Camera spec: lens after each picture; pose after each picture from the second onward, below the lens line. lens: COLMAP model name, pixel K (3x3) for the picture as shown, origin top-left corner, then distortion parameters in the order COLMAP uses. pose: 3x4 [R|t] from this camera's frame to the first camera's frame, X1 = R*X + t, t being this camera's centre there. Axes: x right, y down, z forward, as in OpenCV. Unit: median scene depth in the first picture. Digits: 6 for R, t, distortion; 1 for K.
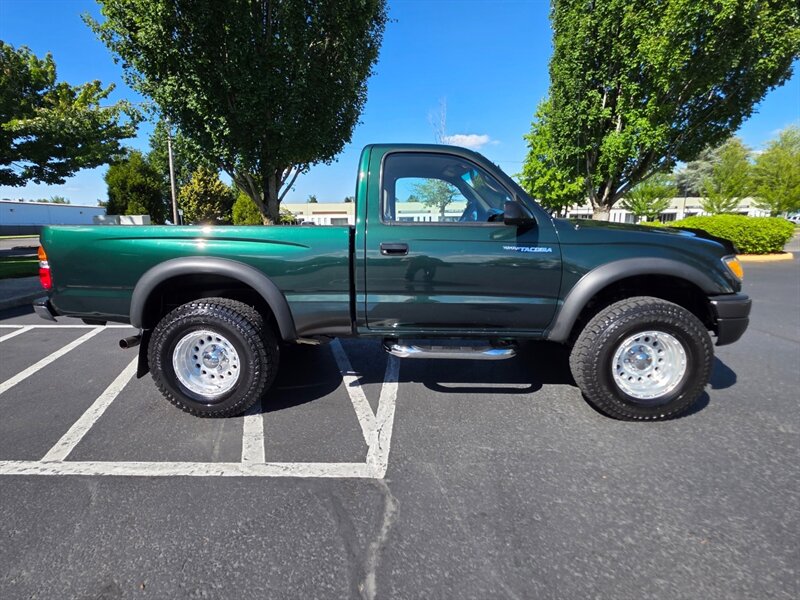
lens RADIAL K [[618.0, 0, 435.1], [0, 618.0, 300.9], [0, 0, 1]] dist [-0.004141, 0.003820]
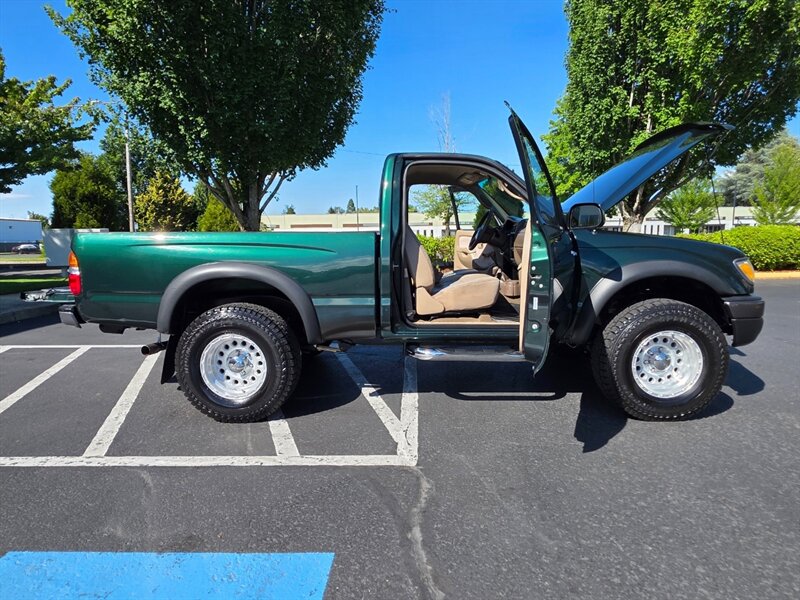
lens RADIAL K [[1957.2, 0, 400.0], [0, 1957.2, 300.0], [0, 0, 1]] dist [-0.055178, -0.453219]
pose [[0.998148, -0.006713, 0.060455, -0.273929], [0.014671, 0.991118, -0.132171, 0.394934], [-0.059031, 0.132813, 0.989382, -2.064464]]
